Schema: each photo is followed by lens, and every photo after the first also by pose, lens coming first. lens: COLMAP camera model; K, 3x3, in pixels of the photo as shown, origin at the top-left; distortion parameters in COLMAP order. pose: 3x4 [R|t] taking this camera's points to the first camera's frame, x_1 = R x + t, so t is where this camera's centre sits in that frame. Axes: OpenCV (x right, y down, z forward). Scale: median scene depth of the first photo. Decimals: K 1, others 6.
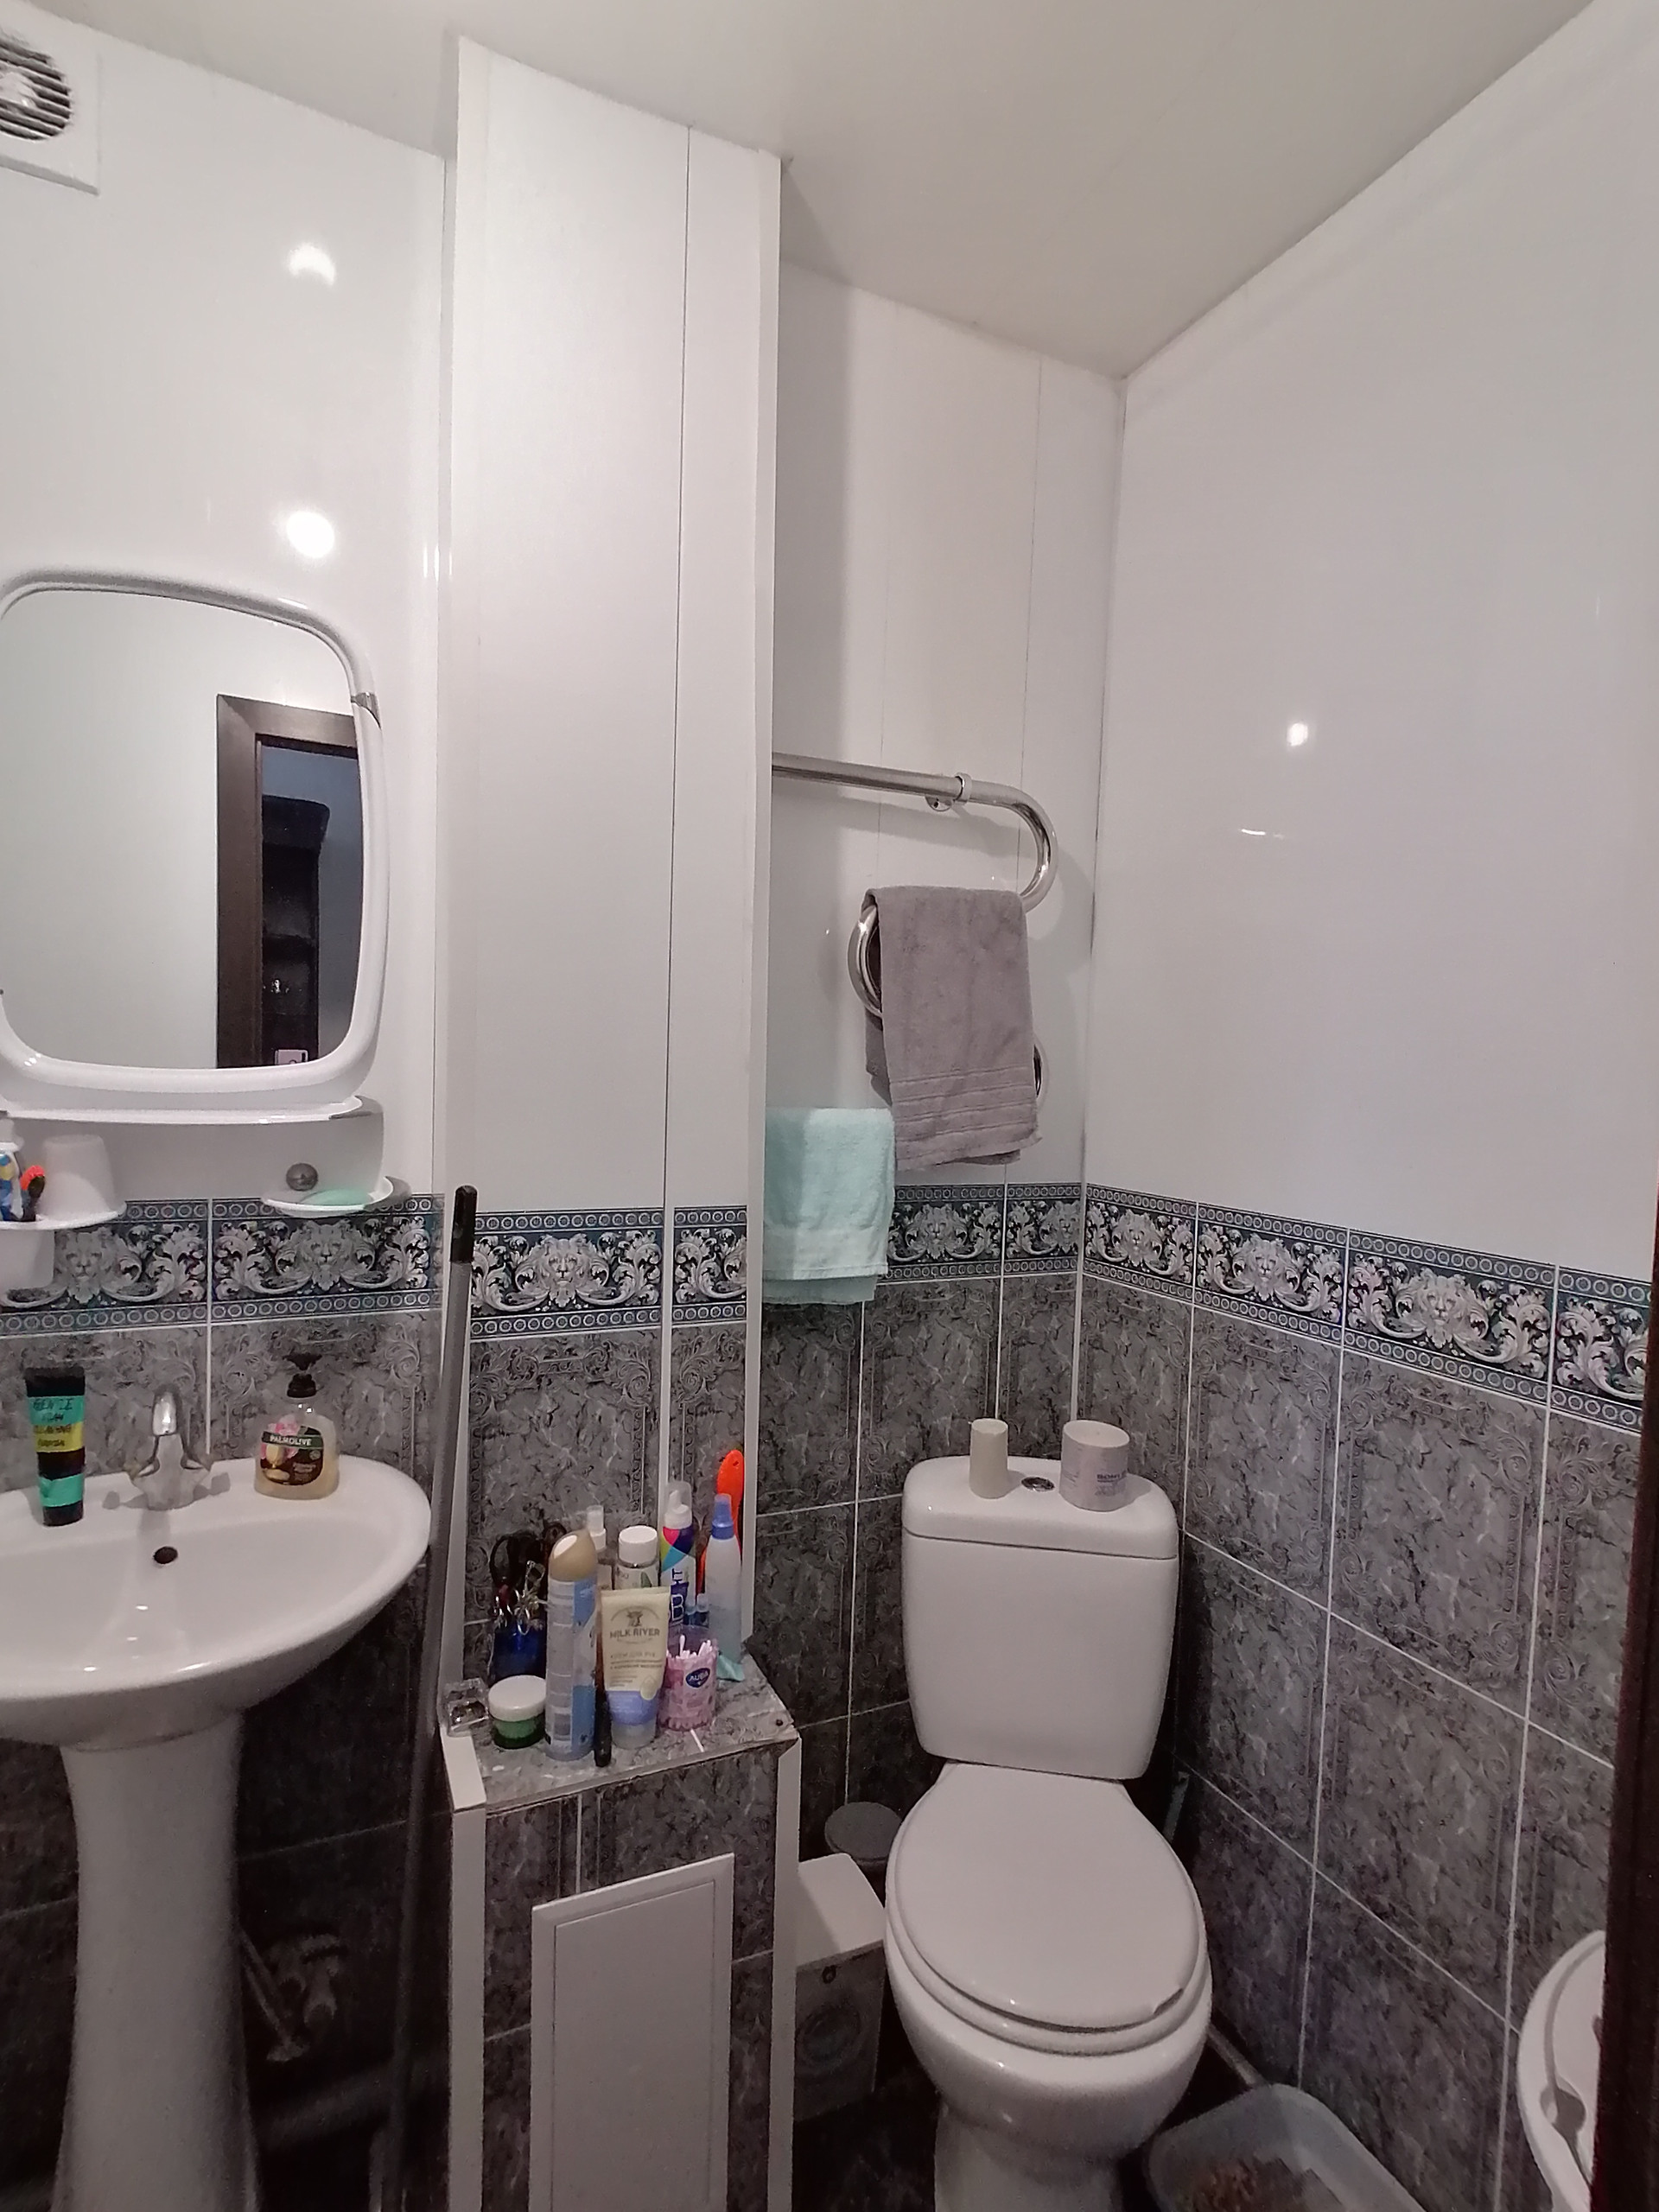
lens RADIAL K [[1100.7, 0, 805.4], [0, 1100.7, 1113.7], [0, 0, 1]] dist [0.035098, -0.031641]
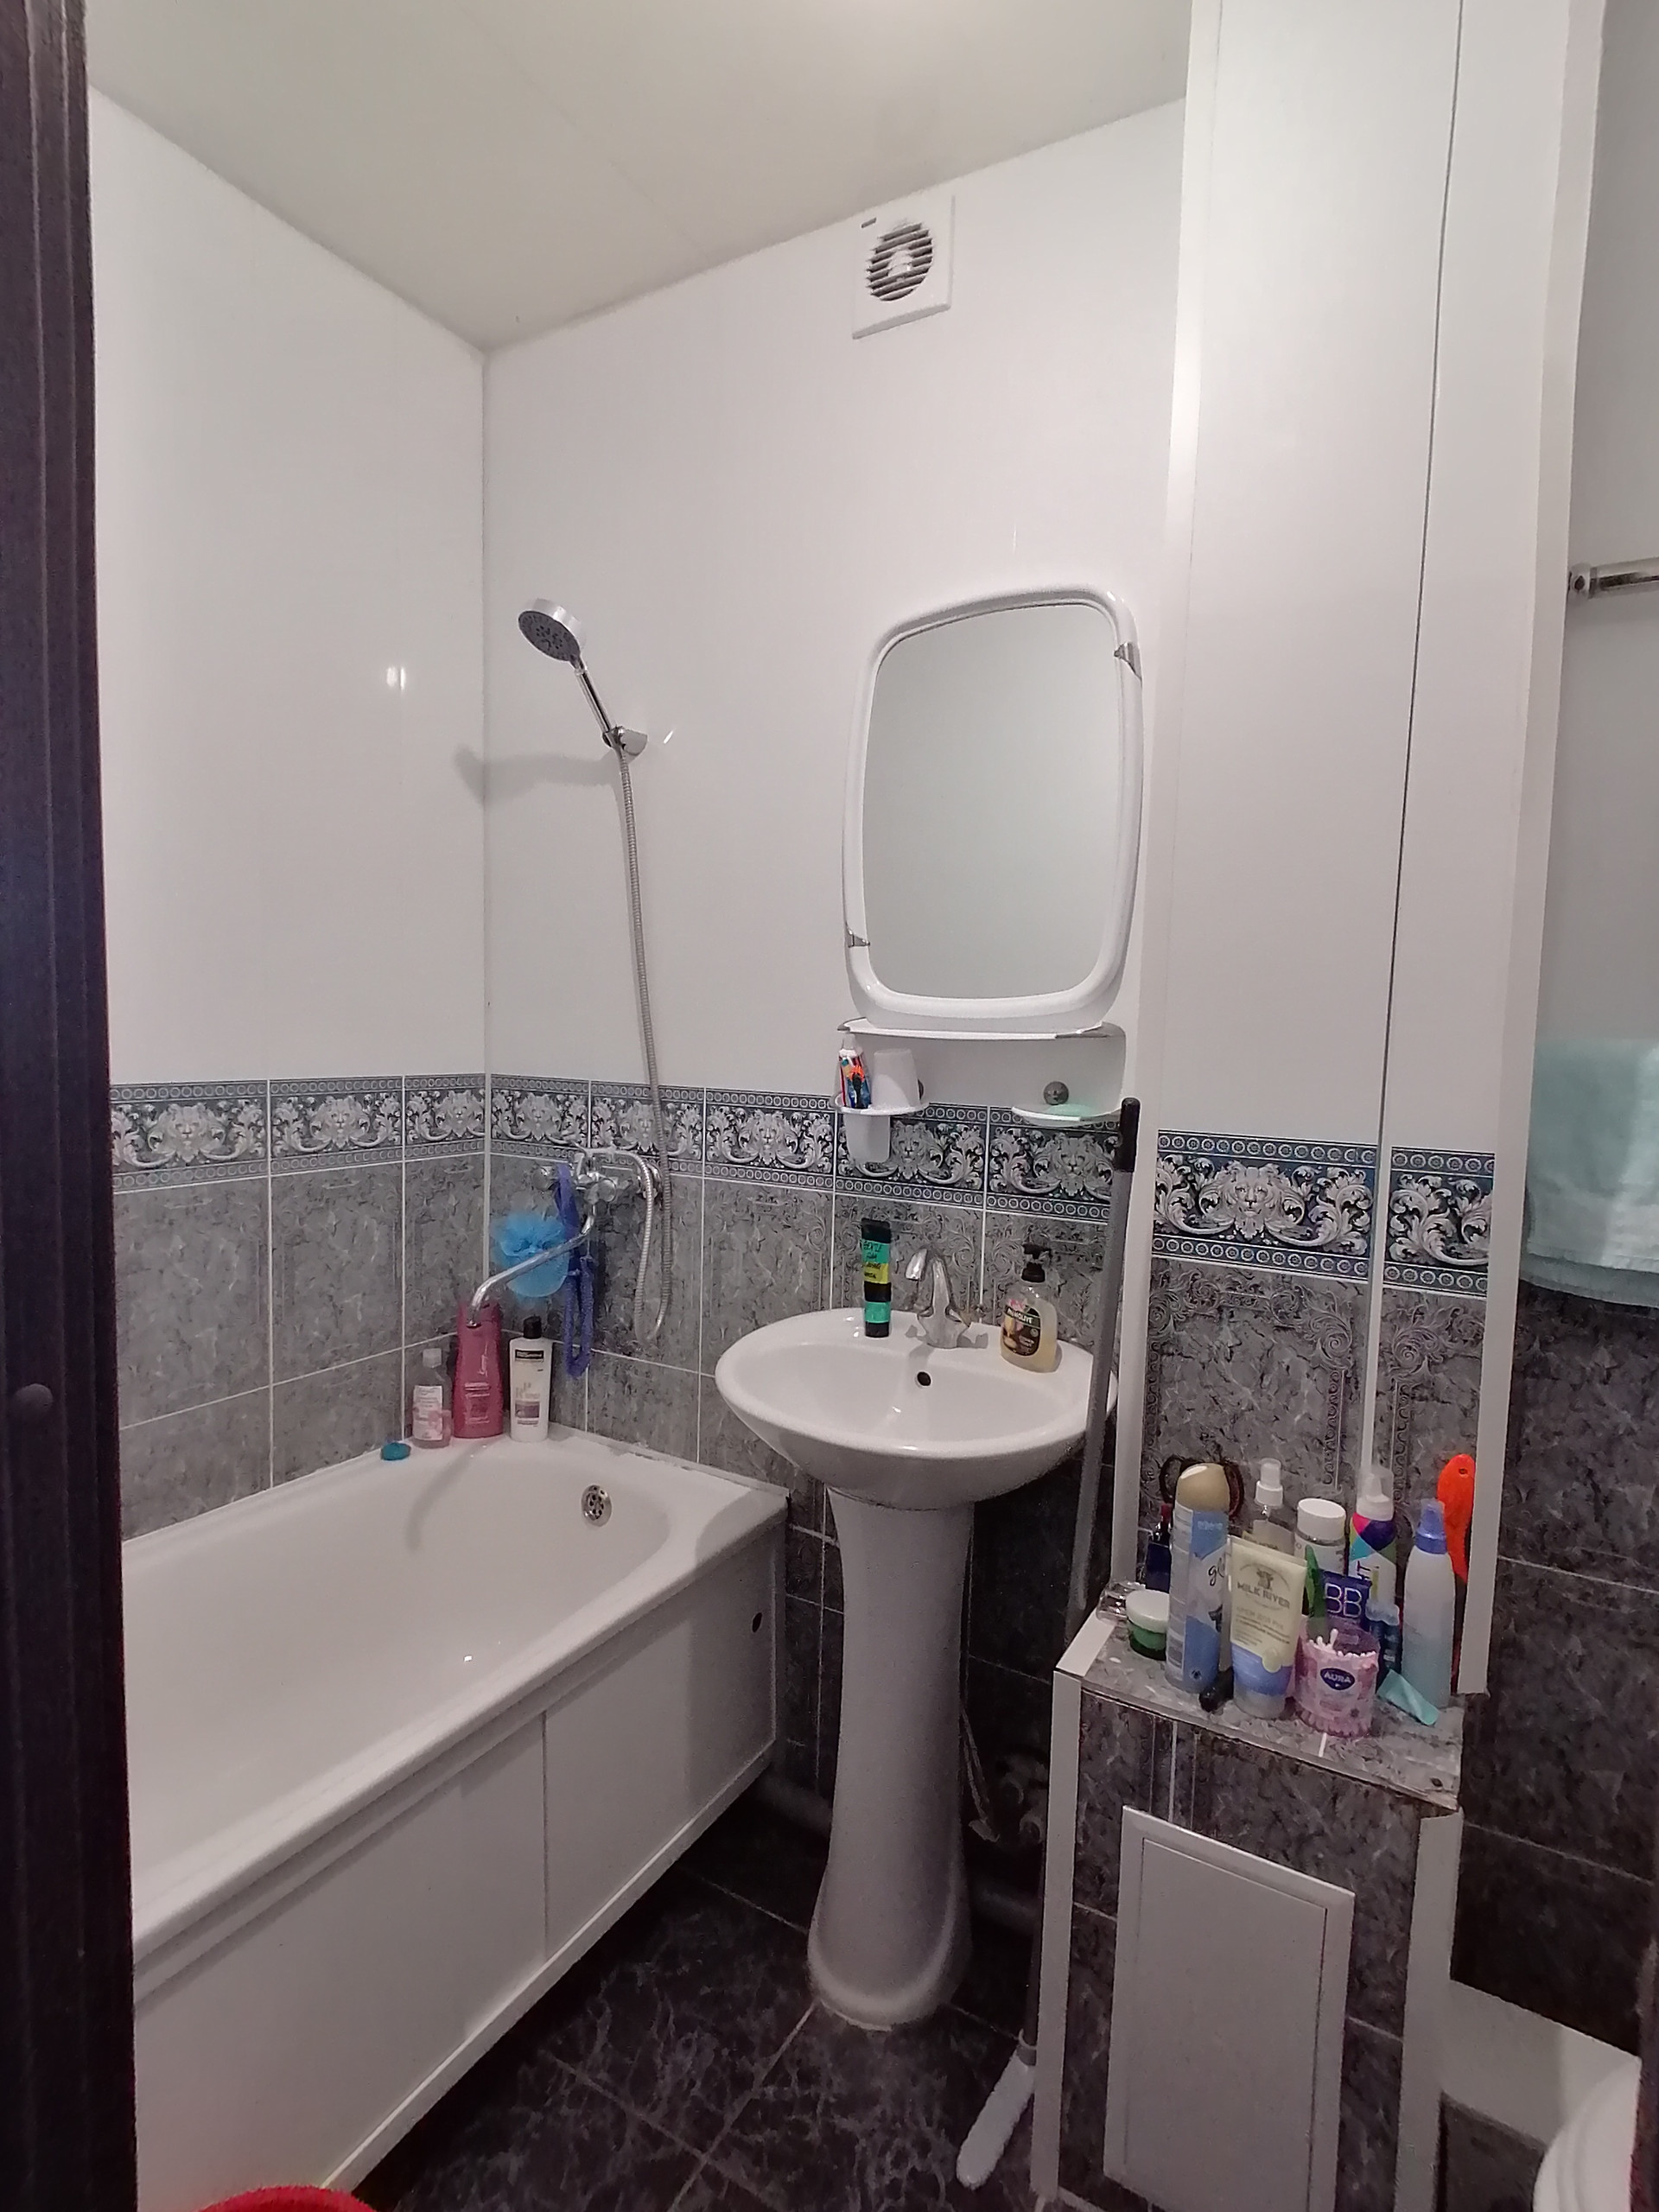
lens RADIAL K [[1100.7, 0, 805.4], [0, 1100.7, 1113.7], [0, 0, 1]] dist [0.035098, -0.031641]
pose [[0.578124, 0.051815, -0.814302, 0.332919], [-0.048169, 0.998408, 0.029332, 0.059972], [0.814526, 0.022267, 0.579700, 0.142431]]
